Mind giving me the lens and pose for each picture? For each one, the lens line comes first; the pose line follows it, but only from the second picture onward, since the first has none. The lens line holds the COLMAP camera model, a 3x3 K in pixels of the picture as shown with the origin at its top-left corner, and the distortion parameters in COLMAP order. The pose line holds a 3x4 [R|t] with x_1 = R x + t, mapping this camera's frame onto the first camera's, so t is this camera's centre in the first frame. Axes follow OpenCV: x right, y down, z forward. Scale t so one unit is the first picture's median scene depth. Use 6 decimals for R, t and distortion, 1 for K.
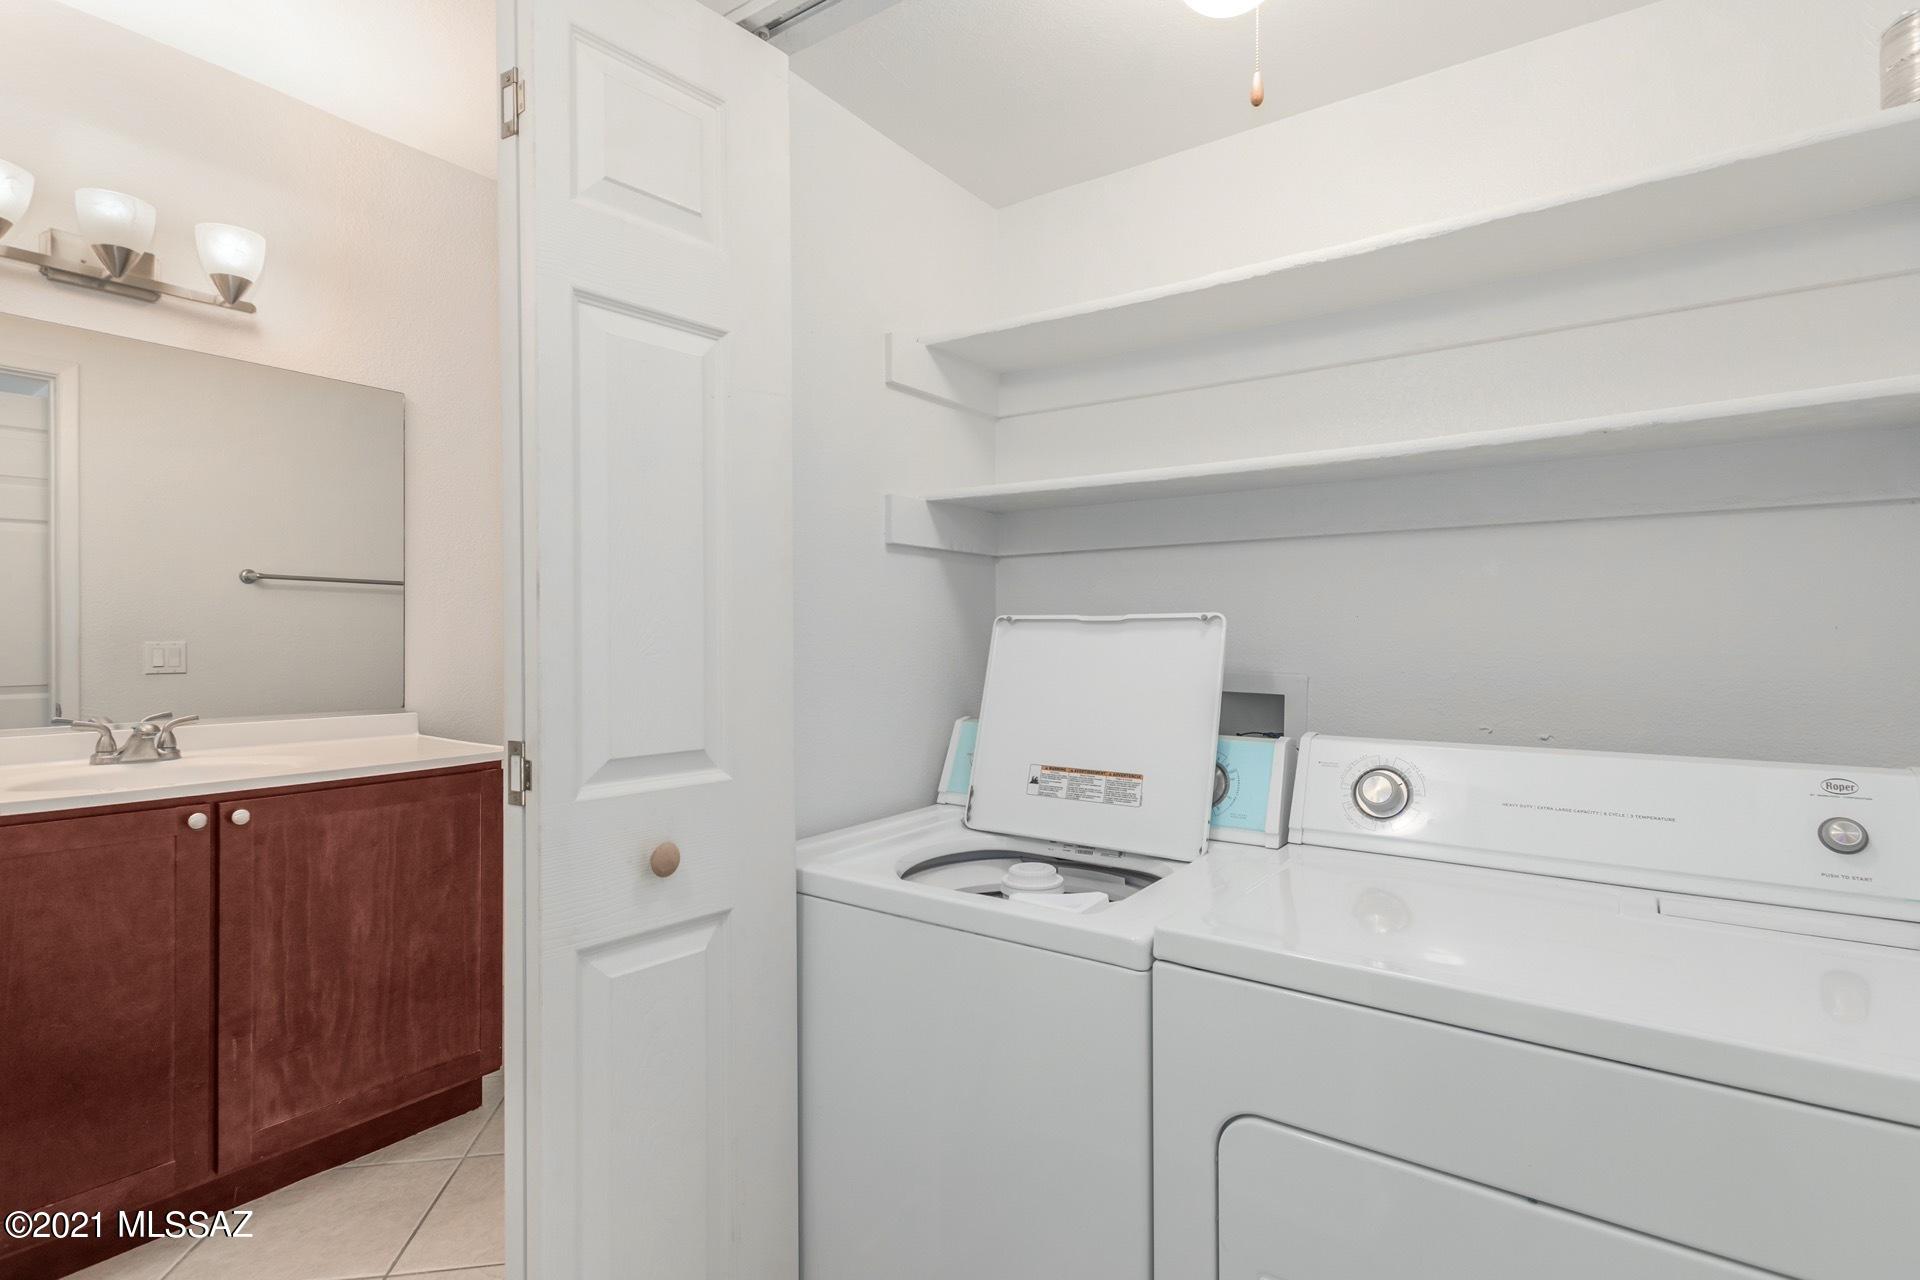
lens RADIAL K [[882.1, 0, 933.6], [0, 882.1, 637.2], [0, 0, 1]] dist [0.016148, -0.011711]
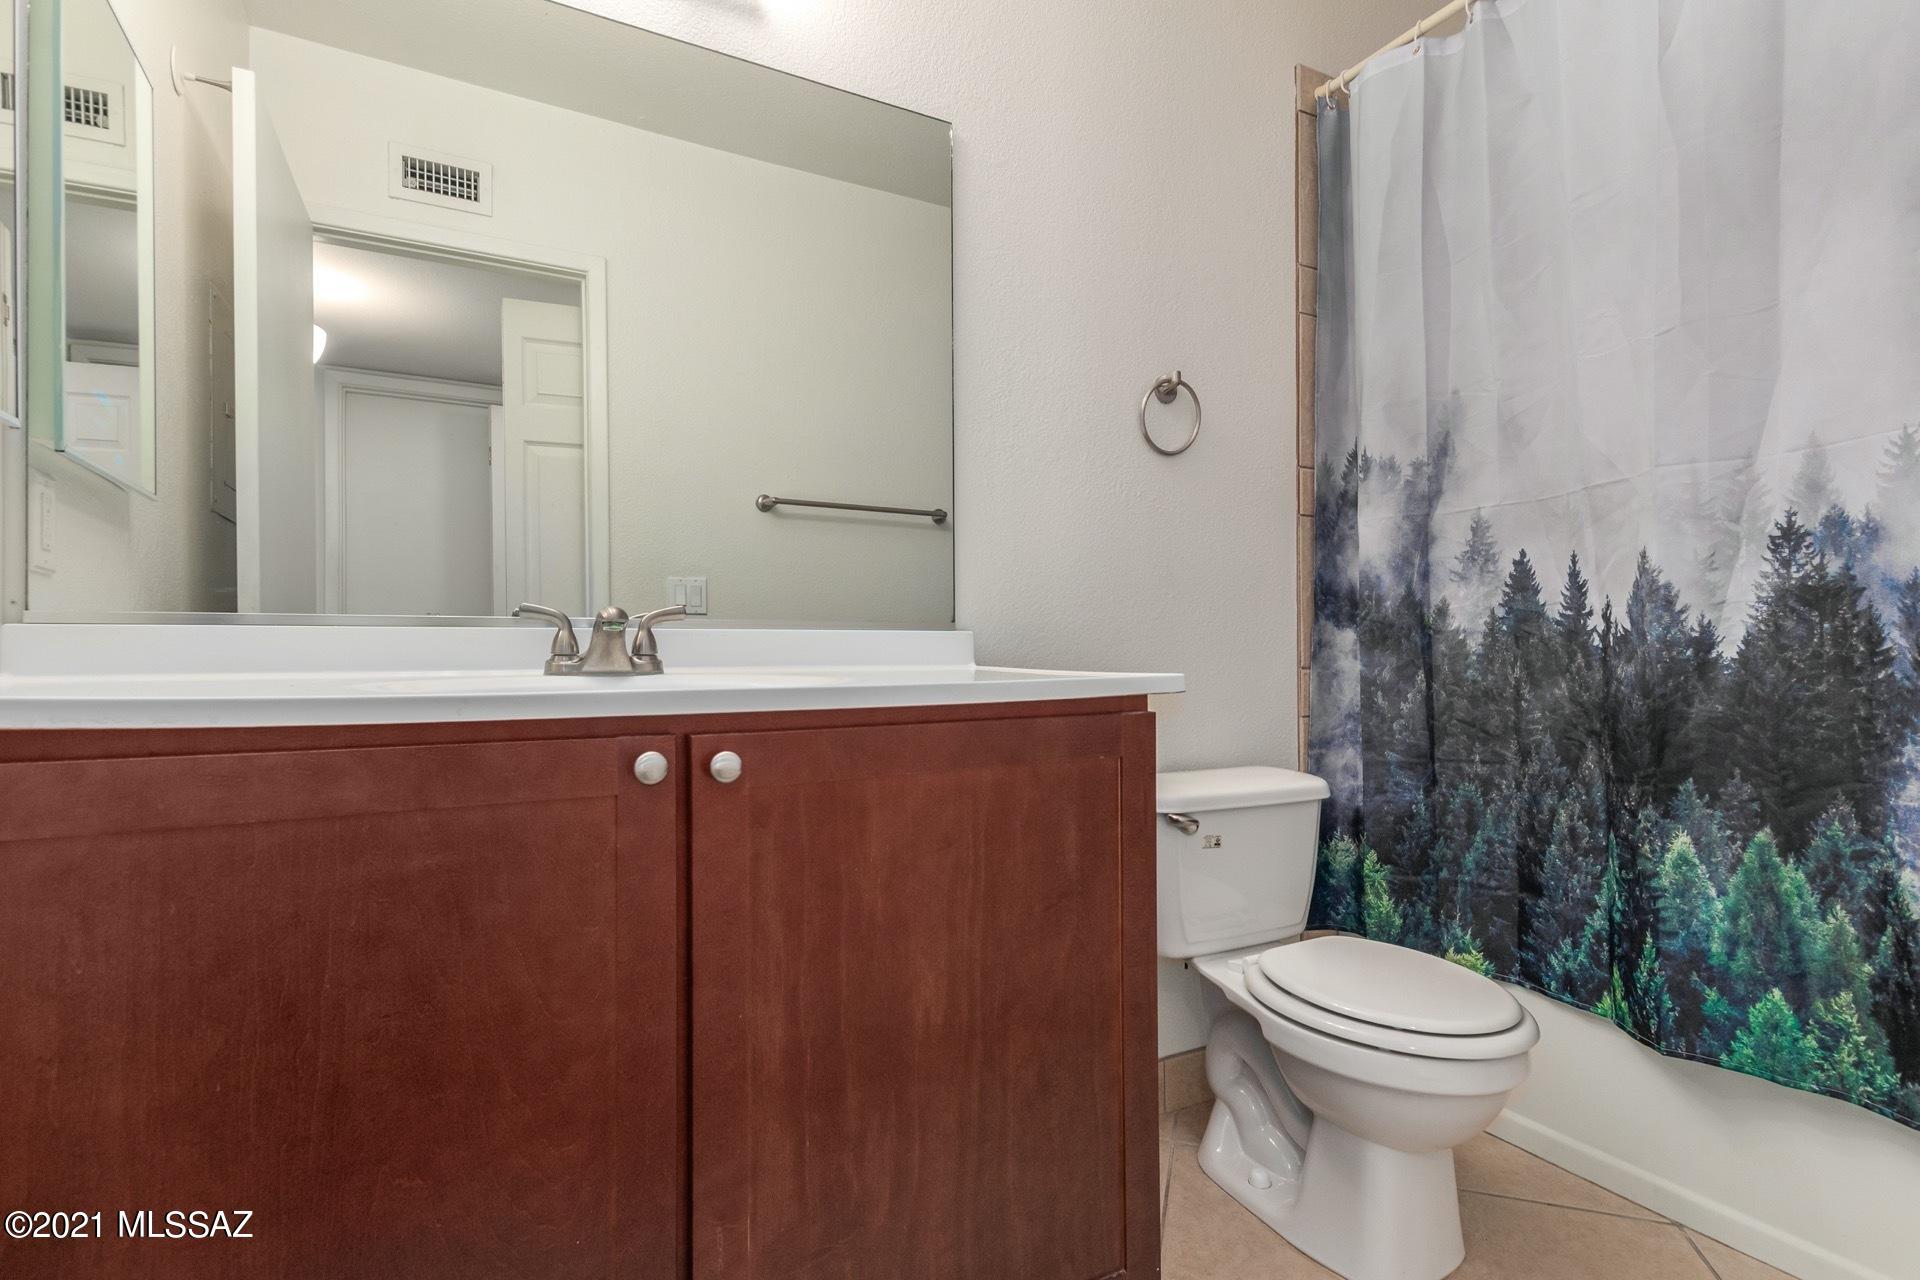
lens RADIAL K [[934.6, 0, 954.8], [0, 934.6, 632.6], [0, 0, 1]] dist [0.009382, -0.001379]
pose [[0.892351, -0.012410, -0.451172, -0.399910], [0.010737, 0.999923, -0.006267, 0.122040], [0.451215, 0.000748, 0.892415, 0.547096]]
